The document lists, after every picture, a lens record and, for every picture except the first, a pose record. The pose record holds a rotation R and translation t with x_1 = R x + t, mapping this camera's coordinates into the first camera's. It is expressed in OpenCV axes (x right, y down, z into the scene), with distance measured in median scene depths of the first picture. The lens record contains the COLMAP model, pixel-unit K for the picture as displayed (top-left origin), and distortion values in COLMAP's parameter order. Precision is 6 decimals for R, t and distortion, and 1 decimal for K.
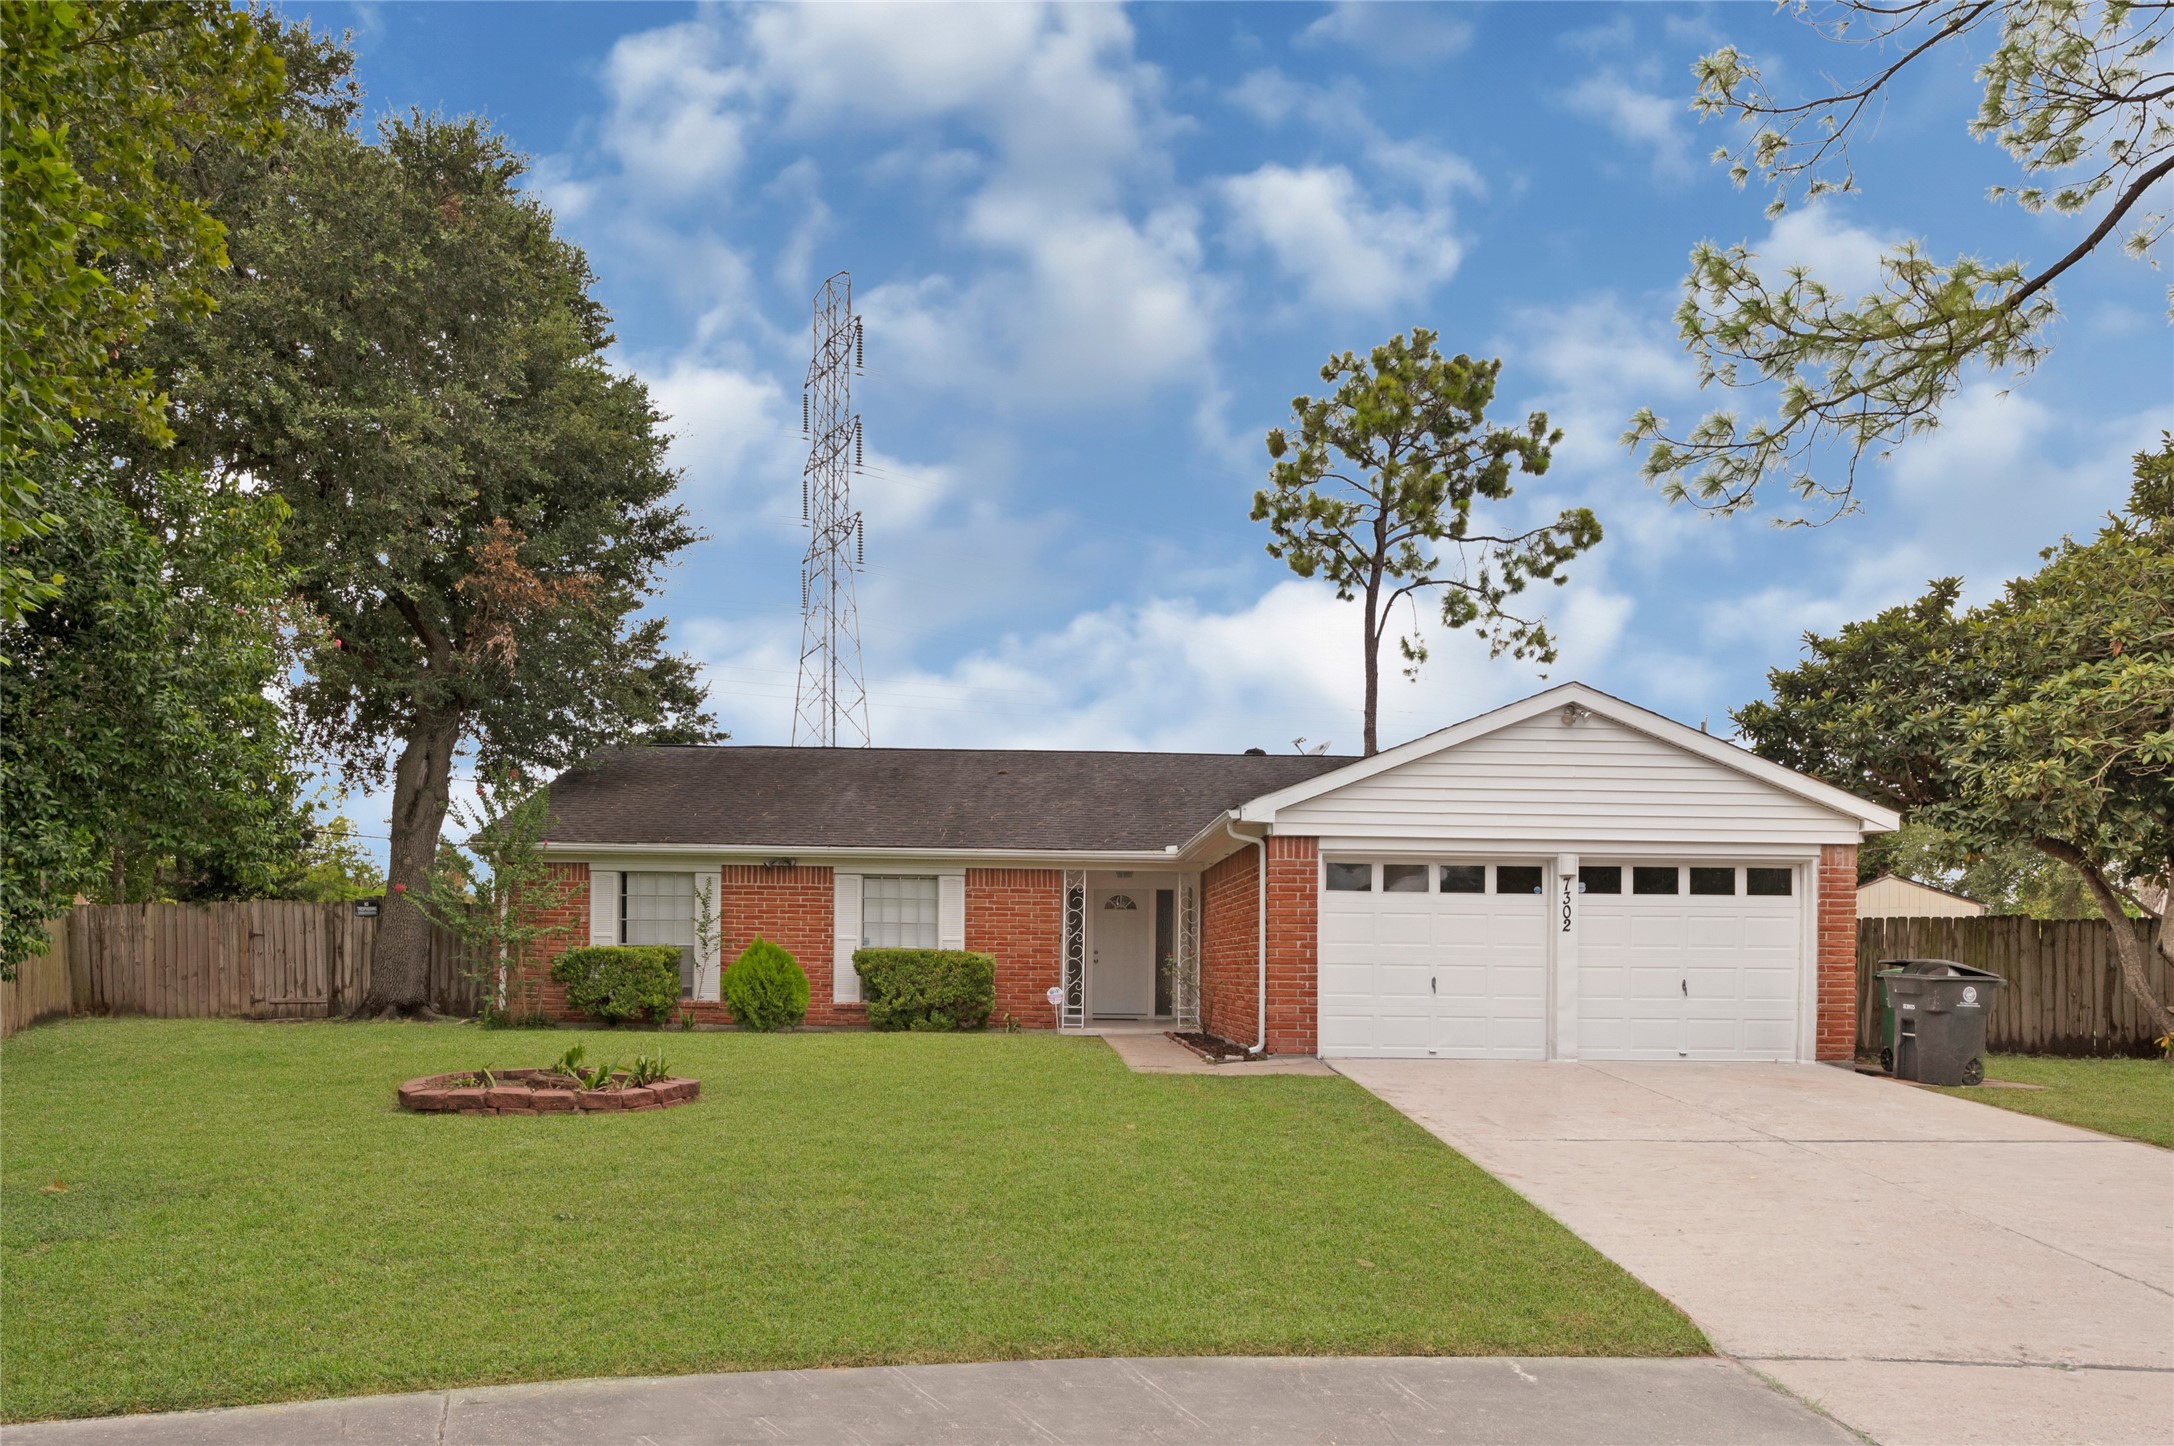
lens RADIAL K [[1065.1, 0, 1087.0], [0, 1065.1, 723.0], [0, 0, 1]] dist [-0.003489, -0.000332]
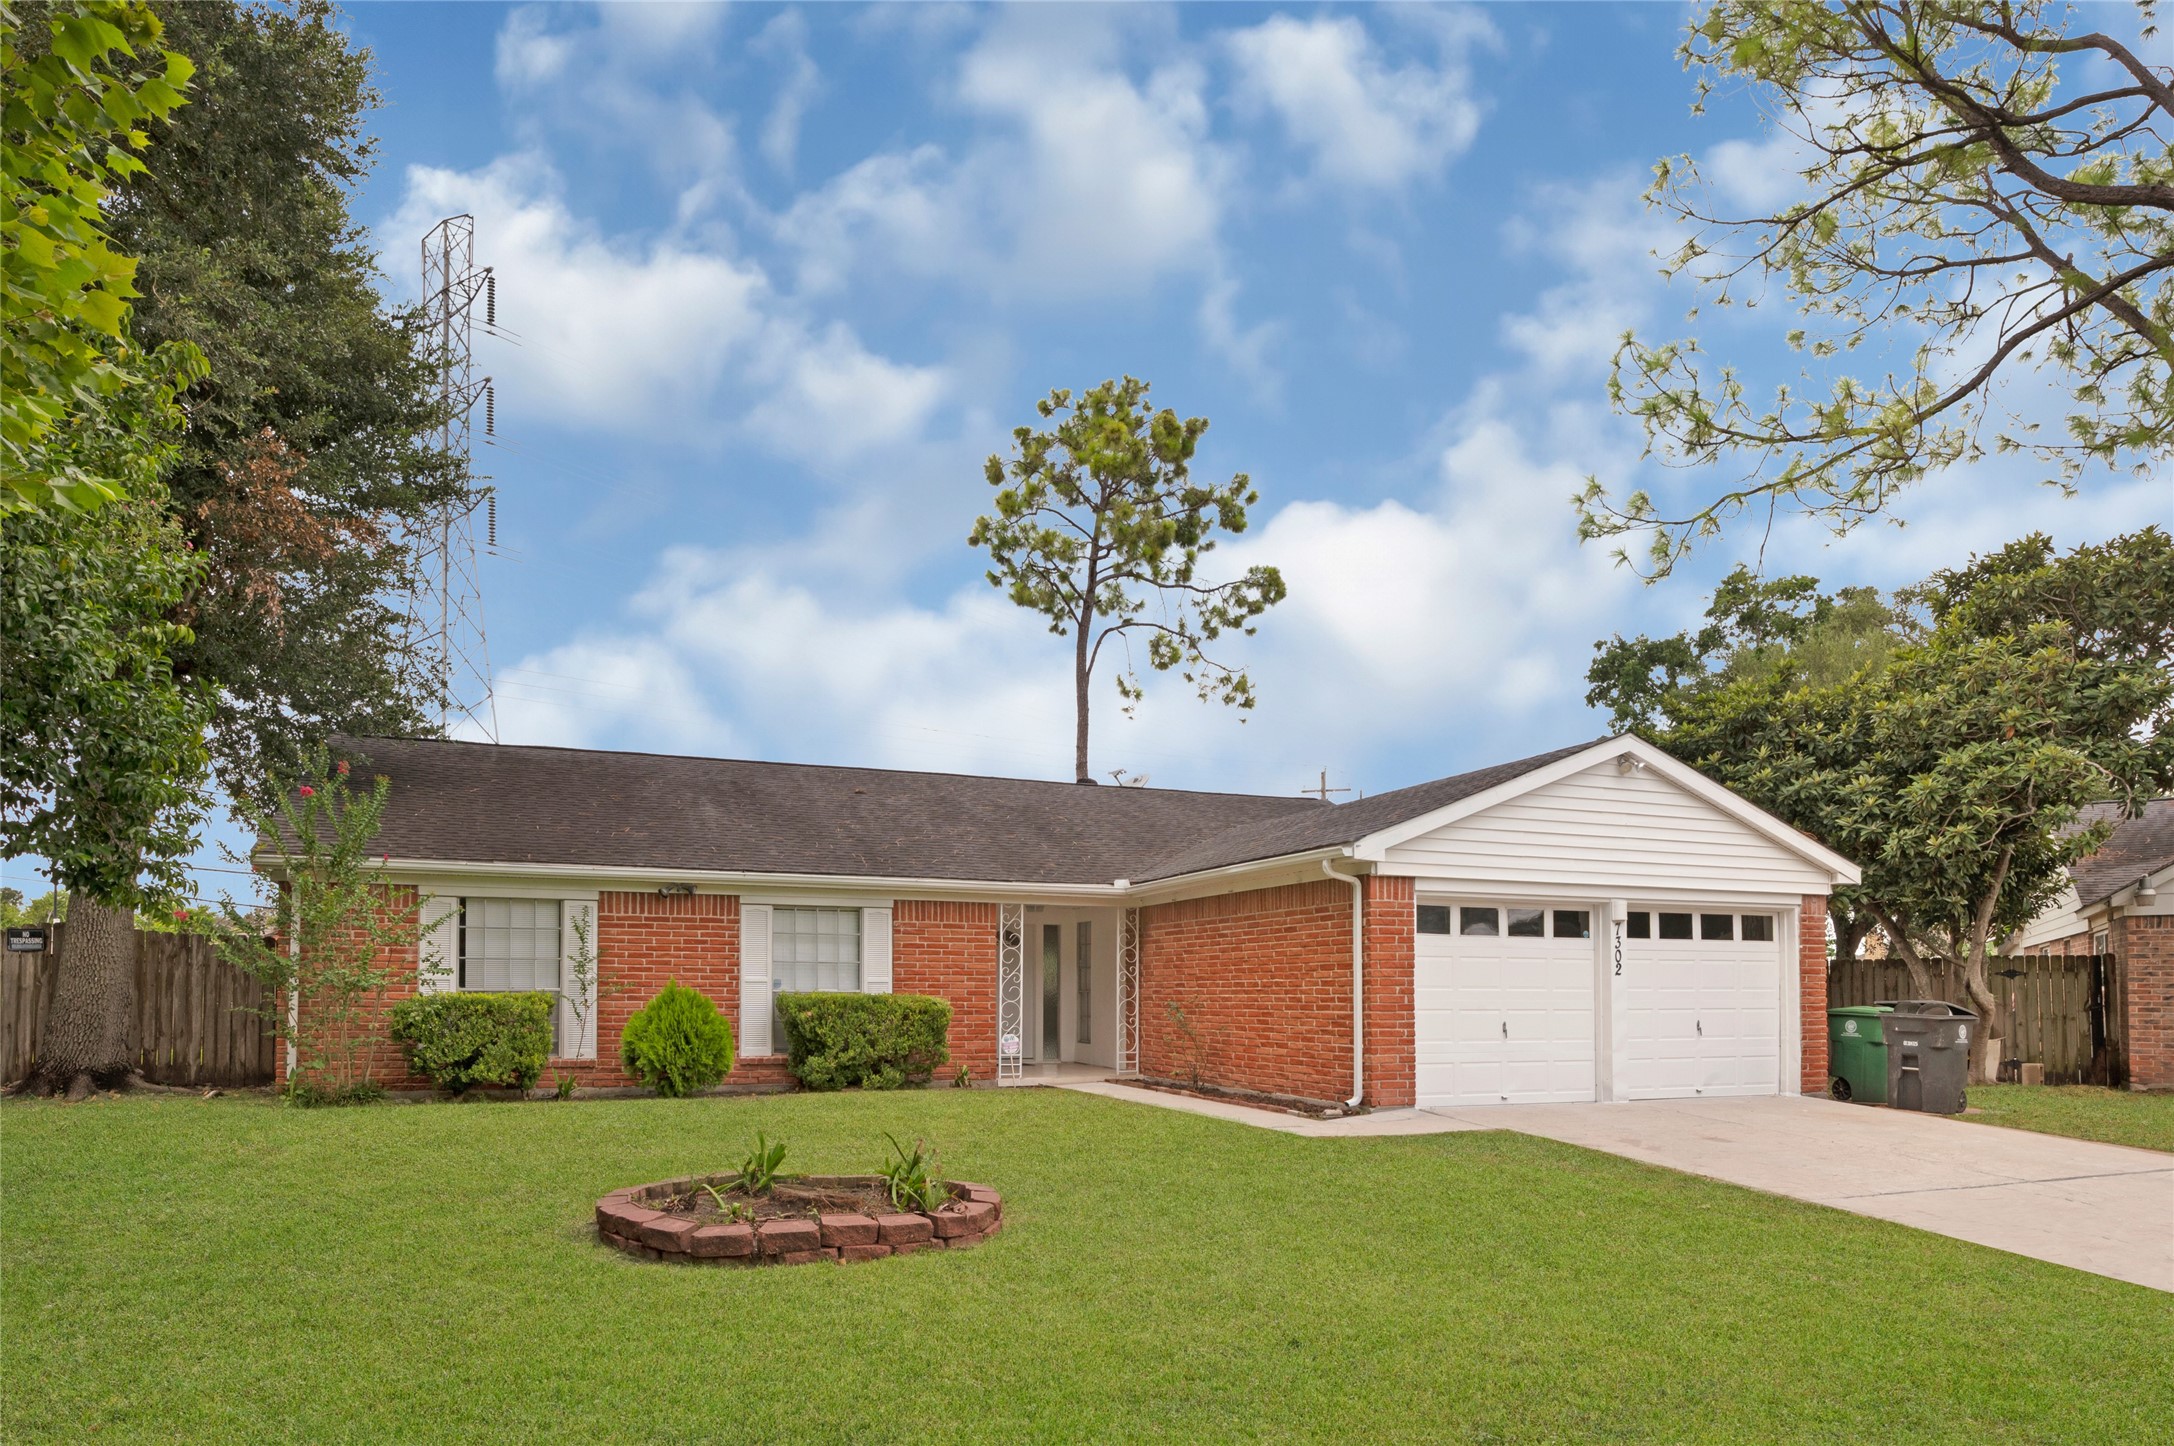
lens RADIAL K [[1083.6, 0, 1084.5], [0, 1083.6, 748.3], [0, 0, 1]] dist [-0.002772, -0.000505]
pose [[0.956040, 0.056935, 0.287654, -0.234242], [-0.056583, 0.998352, -0.009544, 0.011062], [-0.287724, -0.007152, 0.957687, 0.099807]]
